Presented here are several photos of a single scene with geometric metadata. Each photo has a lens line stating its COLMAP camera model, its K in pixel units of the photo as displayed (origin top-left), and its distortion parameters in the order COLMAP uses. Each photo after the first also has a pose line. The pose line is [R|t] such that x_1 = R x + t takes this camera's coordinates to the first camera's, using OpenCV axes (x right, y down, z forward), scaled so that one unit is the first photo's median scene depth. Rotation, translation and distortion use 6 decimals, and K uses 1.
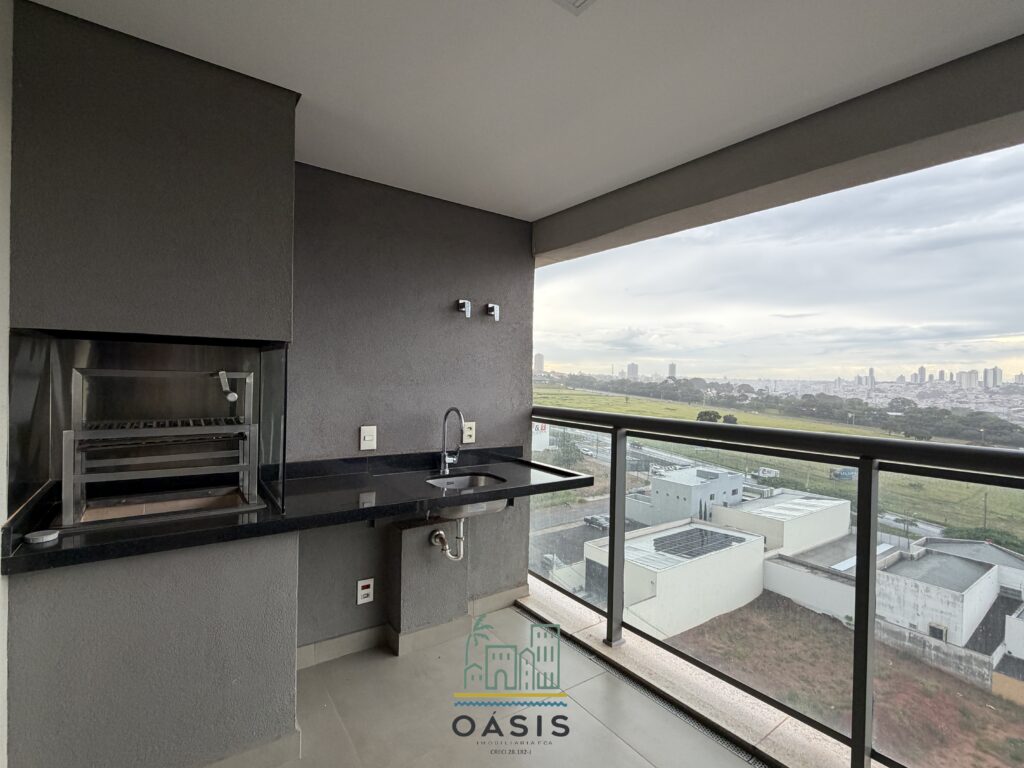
lens RADIAL K [[480.4, 0, 515.4], [0, 480.4, 384.6], [0, 0, 1]] dist [-0.004914, 0.000276]
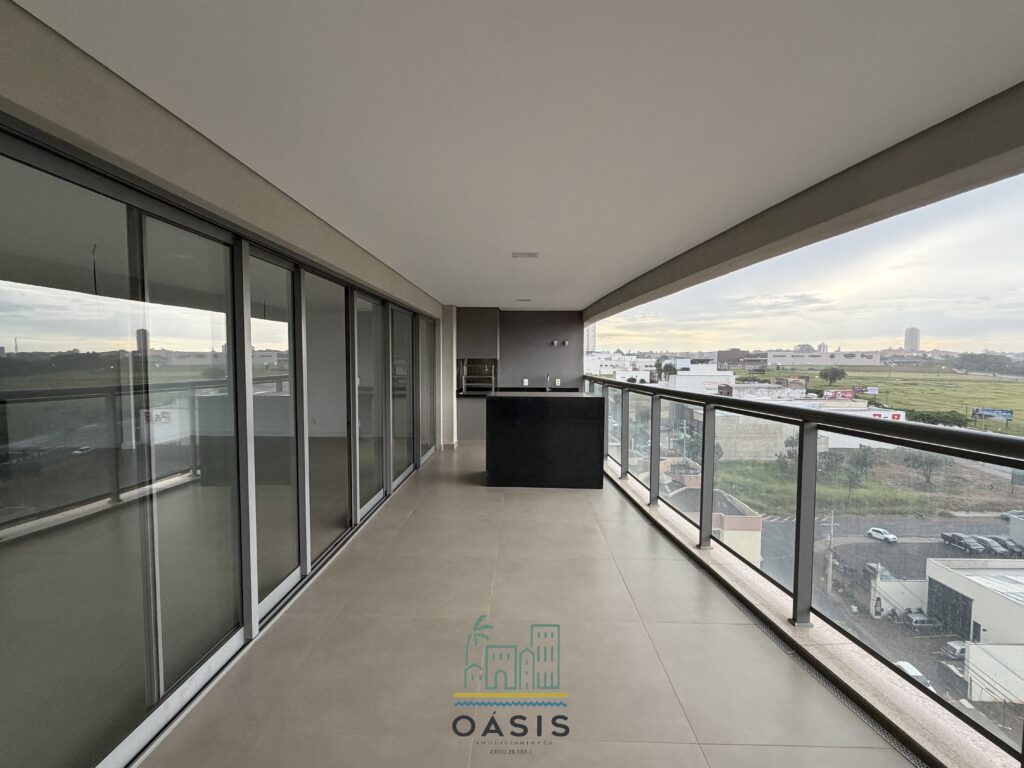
lens RADIAL K [[480.4, 0, 510.5], [0, 480.4, 384.3], [0, 0, 1]] dist [-0.004914, 0.000276]
pose [[0.793168, 0.007477, -0.608957, 0.076715], [0.010288, 0.999617, 0.025674, 0.001360], [0.608916, -0.026629, 0.792787, -0.082005]]
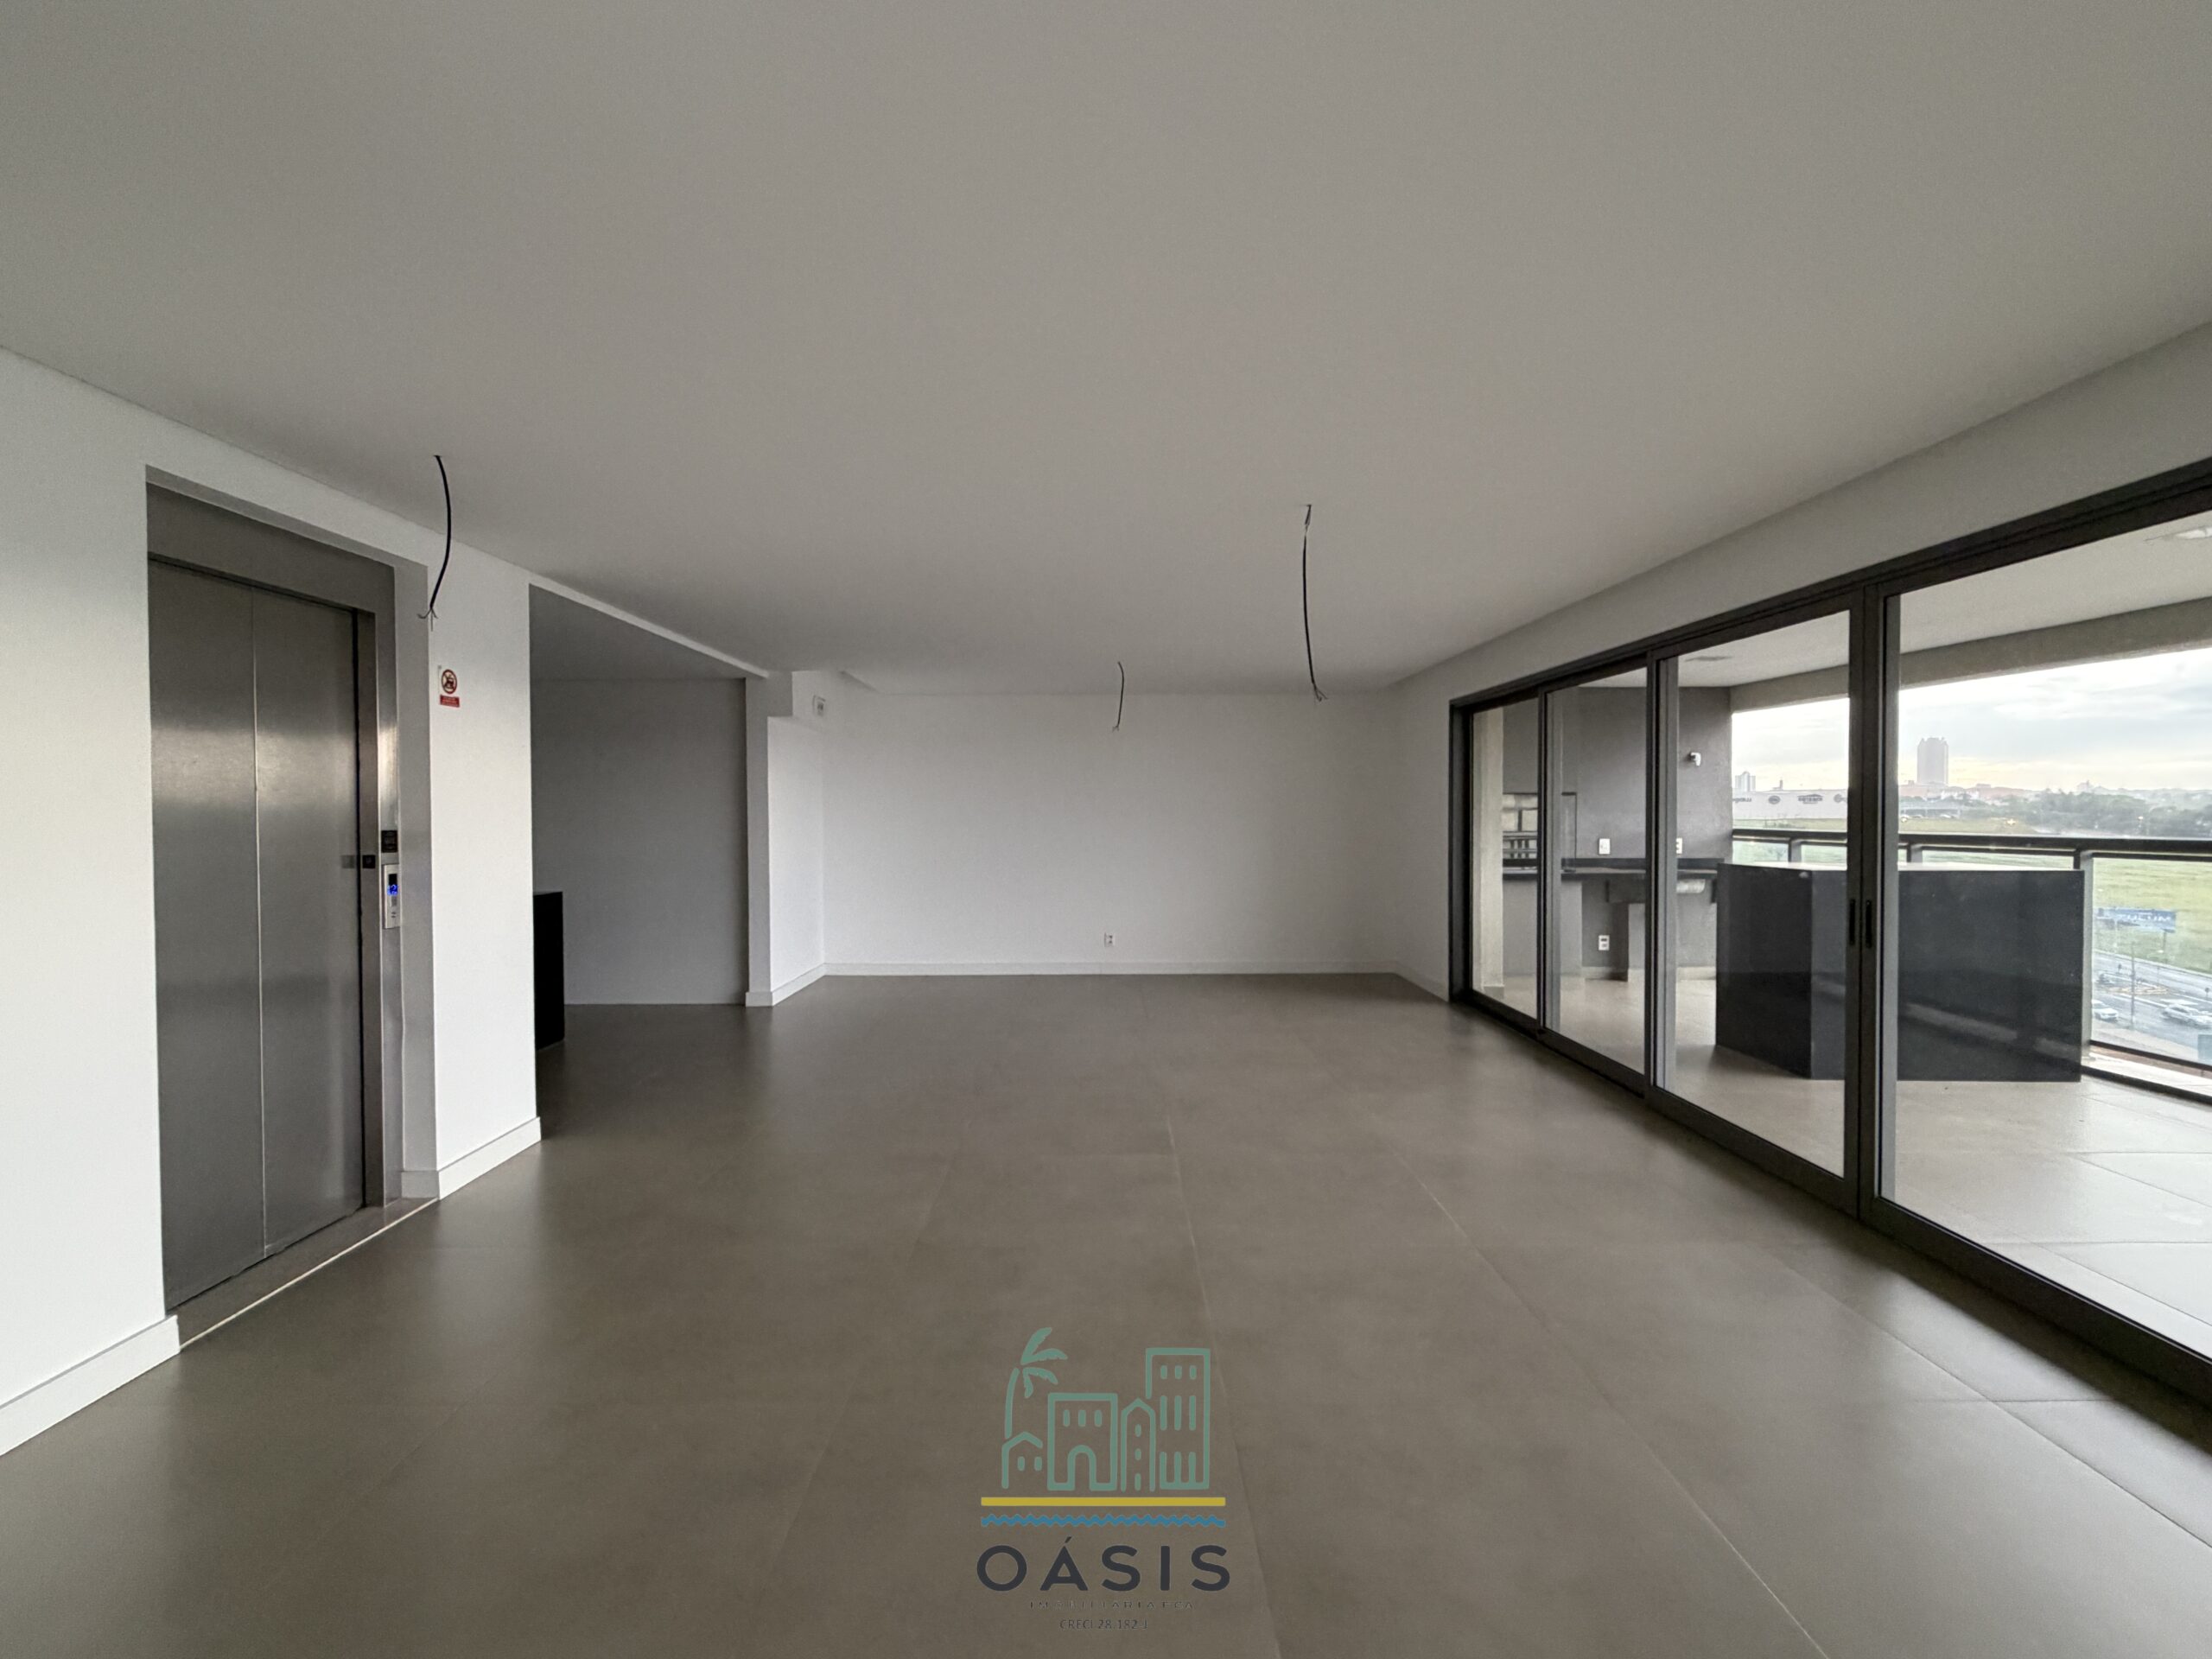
lens RADIAL K [[1037.8, 0, 1103.5], [0, 1037.8, 831.5], [0, 0, 1]] dist [-0.004914, 0.000276]
pose [[0.808646, -0.015896, -0.588080, 0.016162], [0.015986, 0.999859, -0.005045, 0.002178], [0.588078, -0.005321, 0.808787, -0.118980]]
